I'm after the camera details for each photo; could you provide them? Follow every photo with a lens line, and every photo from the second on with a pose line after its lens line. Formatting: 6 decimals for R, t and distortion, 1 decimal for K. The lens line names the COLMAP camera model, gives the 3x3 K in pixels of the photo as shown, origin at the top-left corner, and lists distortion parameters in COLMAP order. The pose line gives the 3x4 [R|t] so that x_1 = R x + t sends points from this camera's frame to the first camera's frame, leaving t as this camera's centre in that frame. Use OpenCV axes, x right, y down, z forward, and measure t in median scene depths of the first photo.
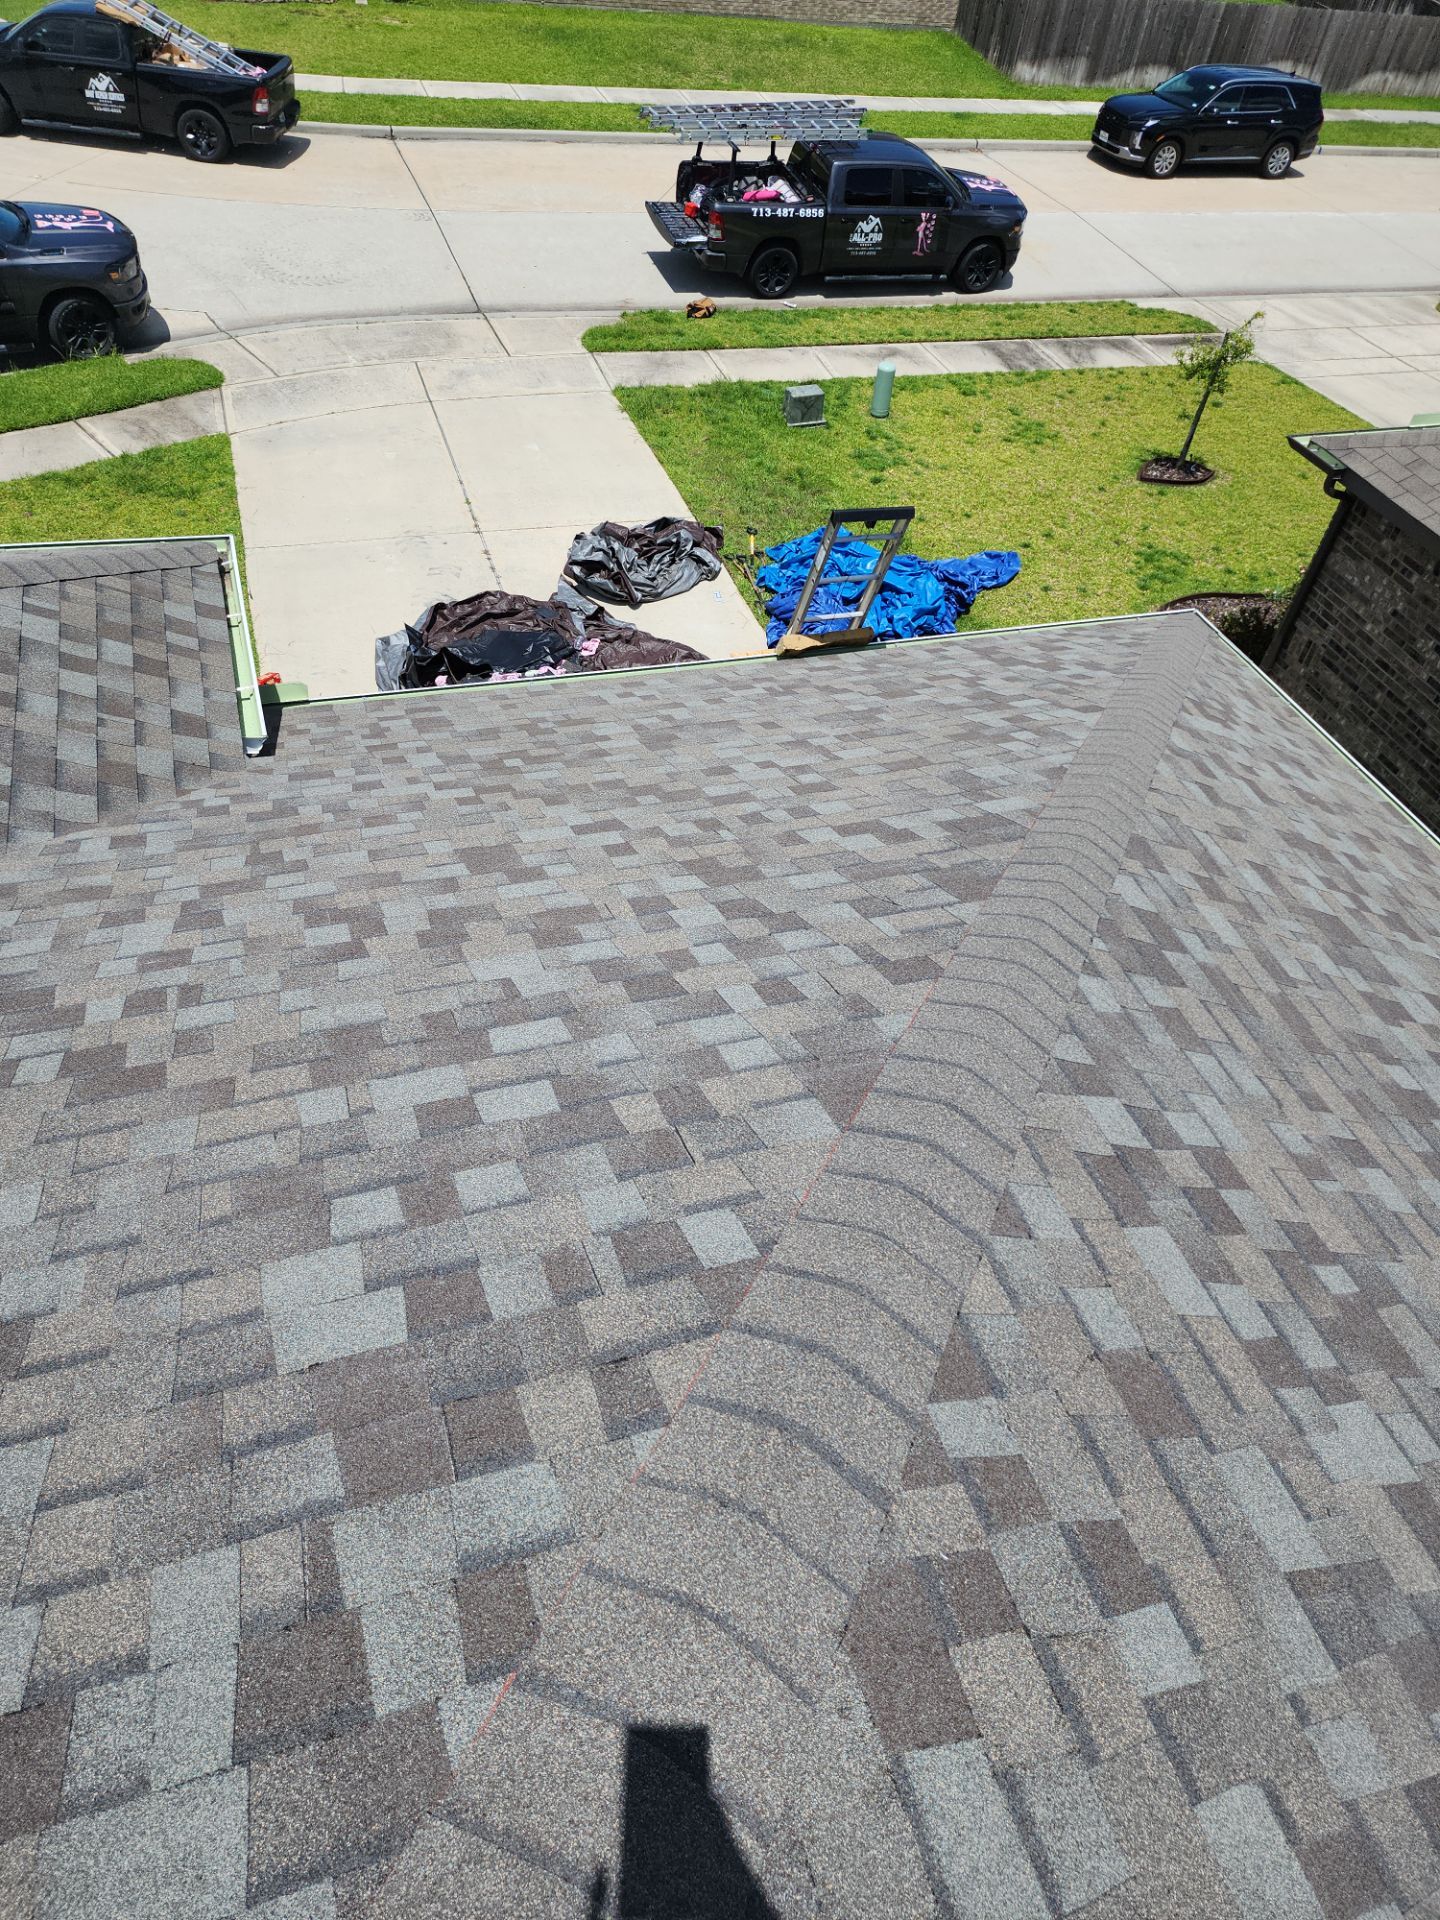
lens RADIAL K [[1245.1, 0, 712.6], [0, 1245.1, 952.8], [0, 0, 1]] dist [0.069894, -0.056722]
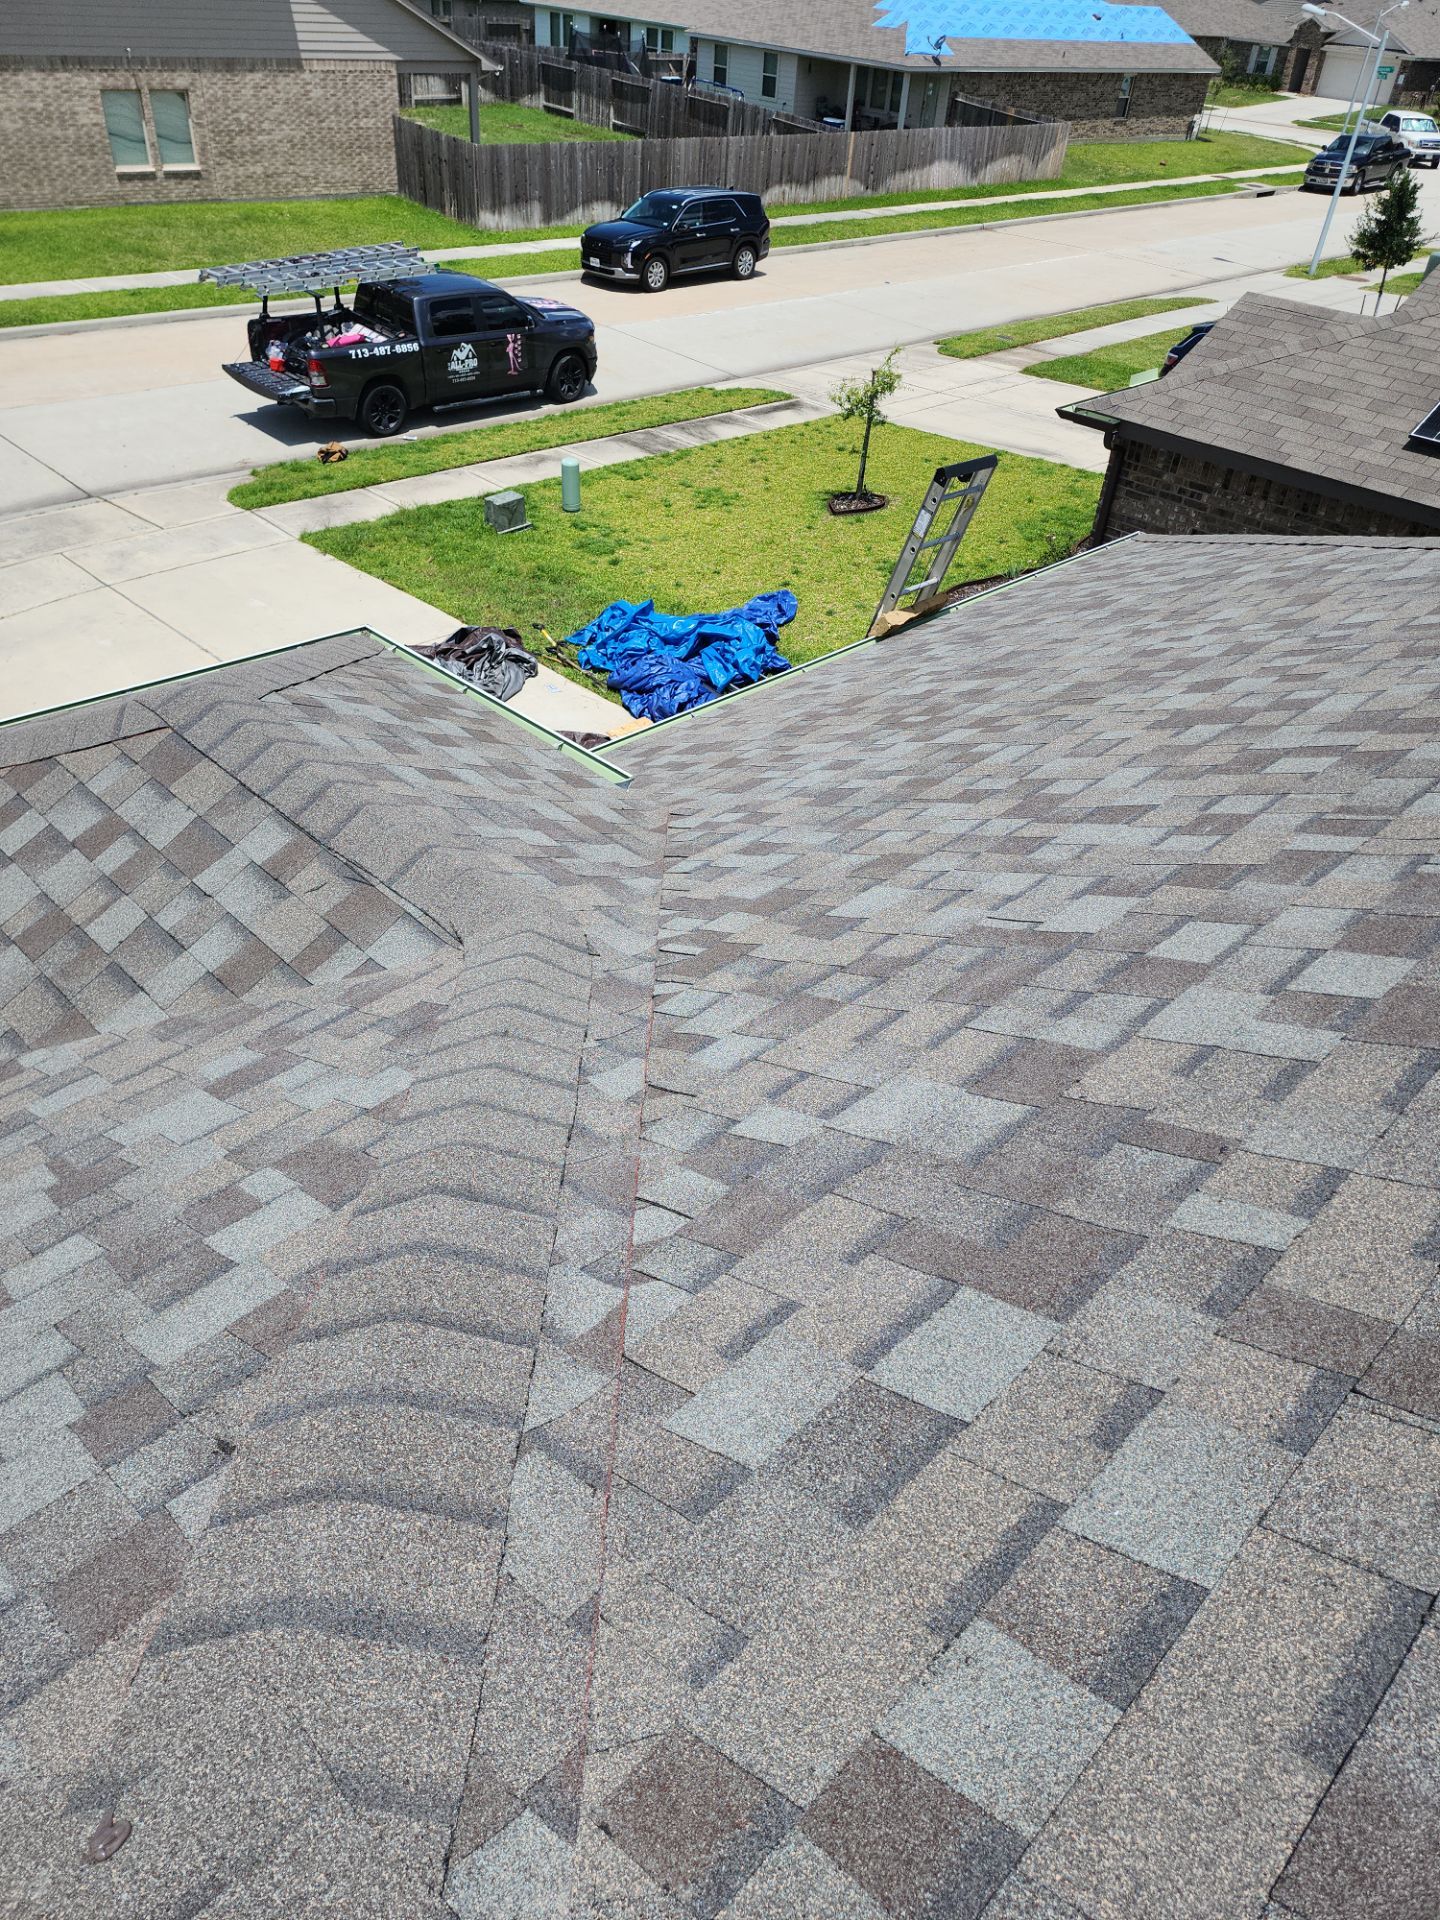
lens RADIAL K [[1265.1, 0, 720.0], [0, 1265.1, 960.0], [0, 0, 1]] dist [0.073078, -0.054019]
pose [[0.892738, -0.306541, 0.330231, -0.181463], [0.341215, 0.938591, -0.051172, 0.004357], [-0.294265, 0.158363, 0.942512, 0.048335]]
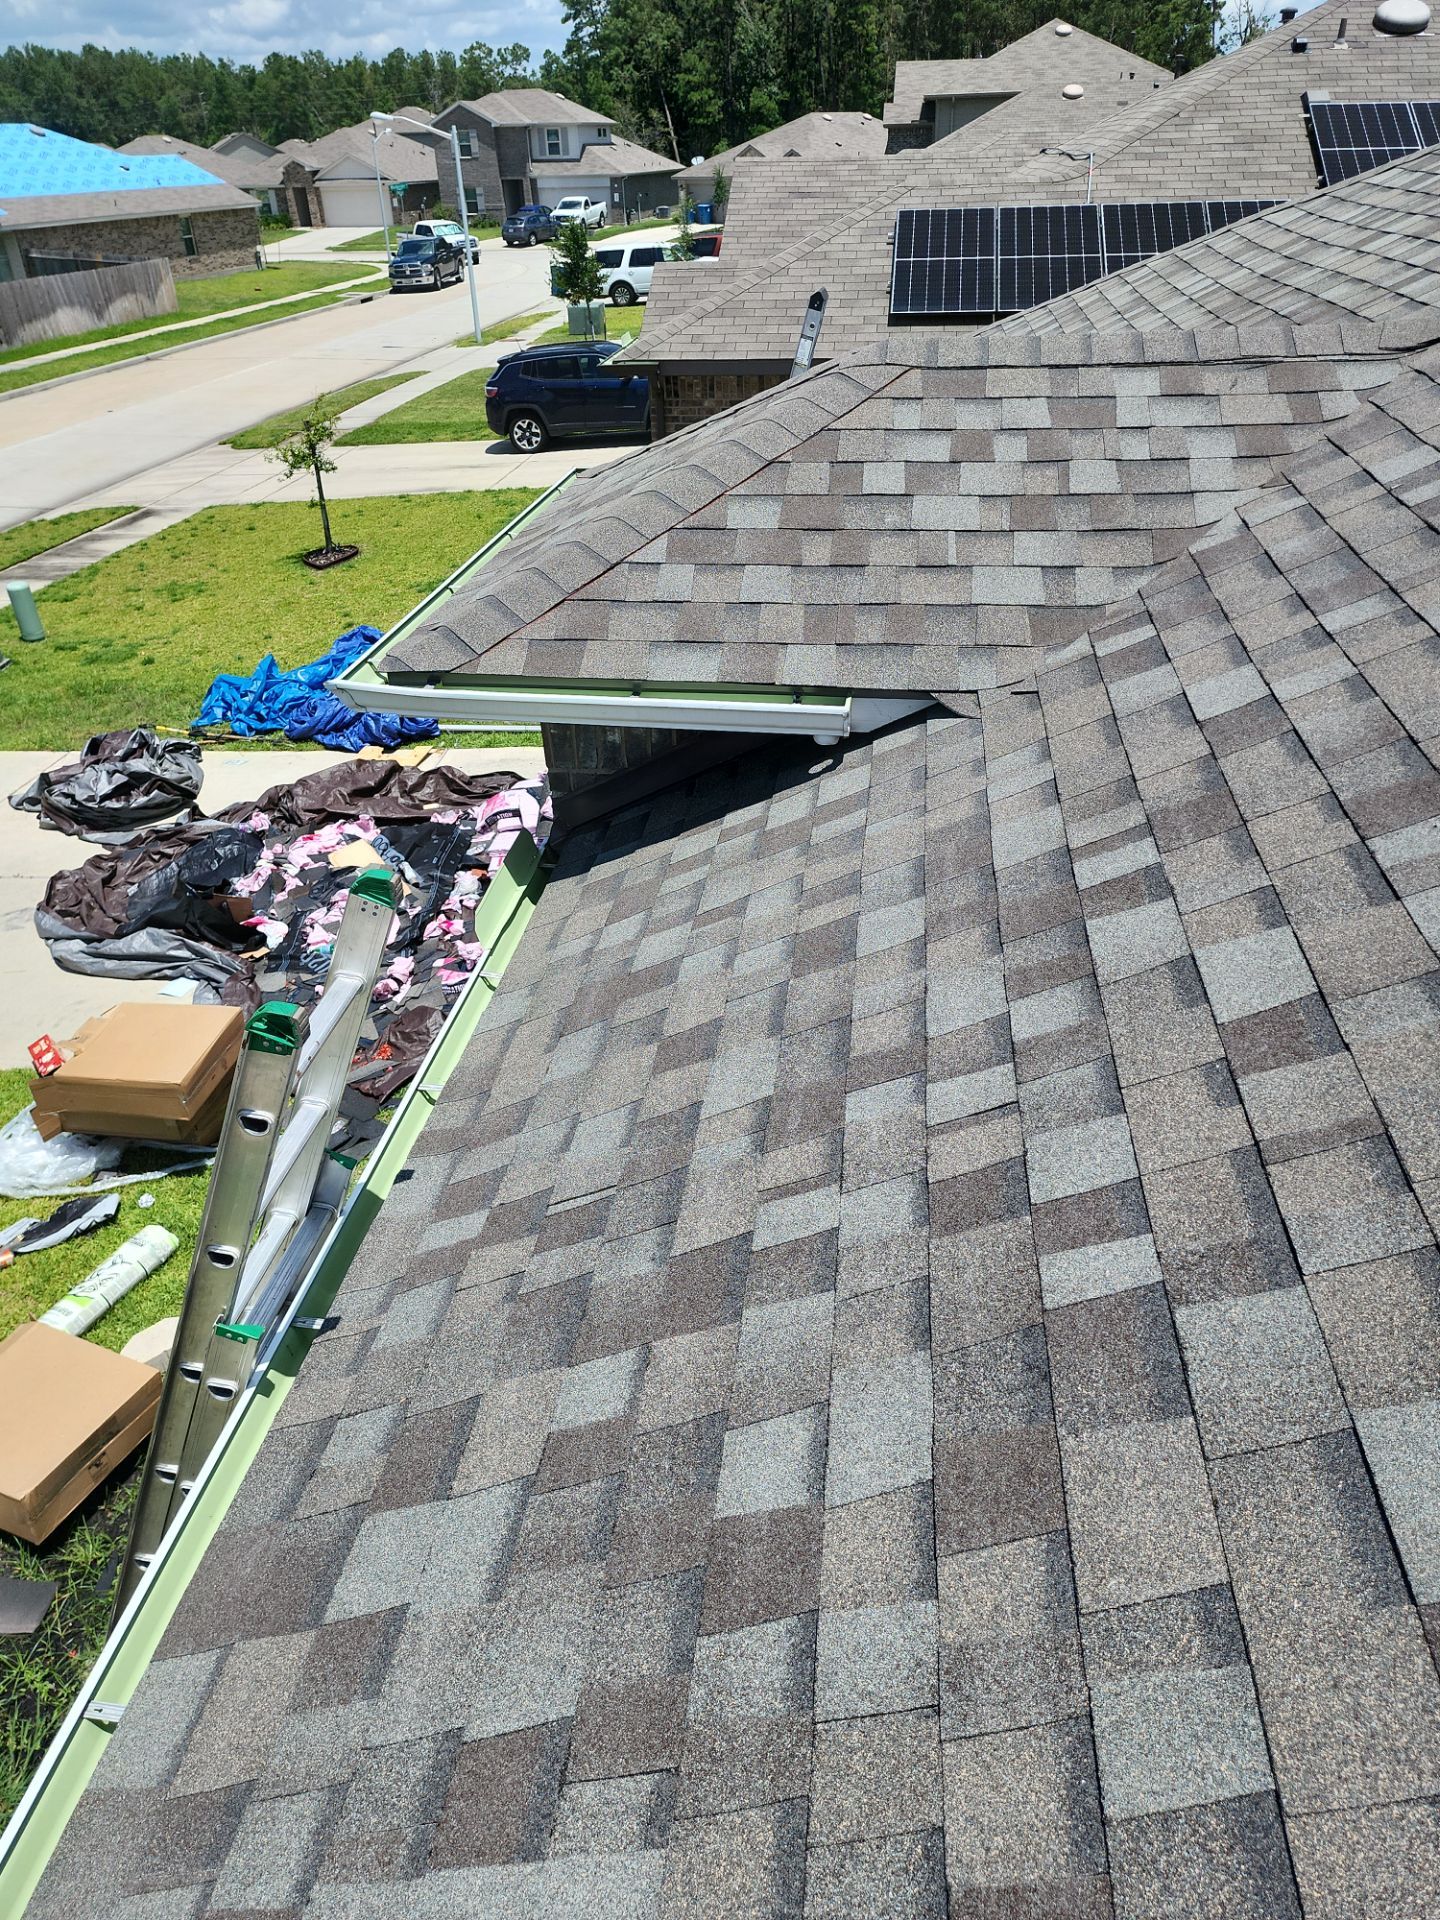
lens RADIAL K [[1320.2, 0, 715.6], [0, 1320.2, 970.7], [0, 0, 1]] dist [0.072318, -0.069389]
pose [[0.415189, -0.560508, 0.716554, -0.403518], [0.705881, 0.695361, 0.134926, -0.050666], [-0.573891, 0.449781, 0.684358, 0.166943]]
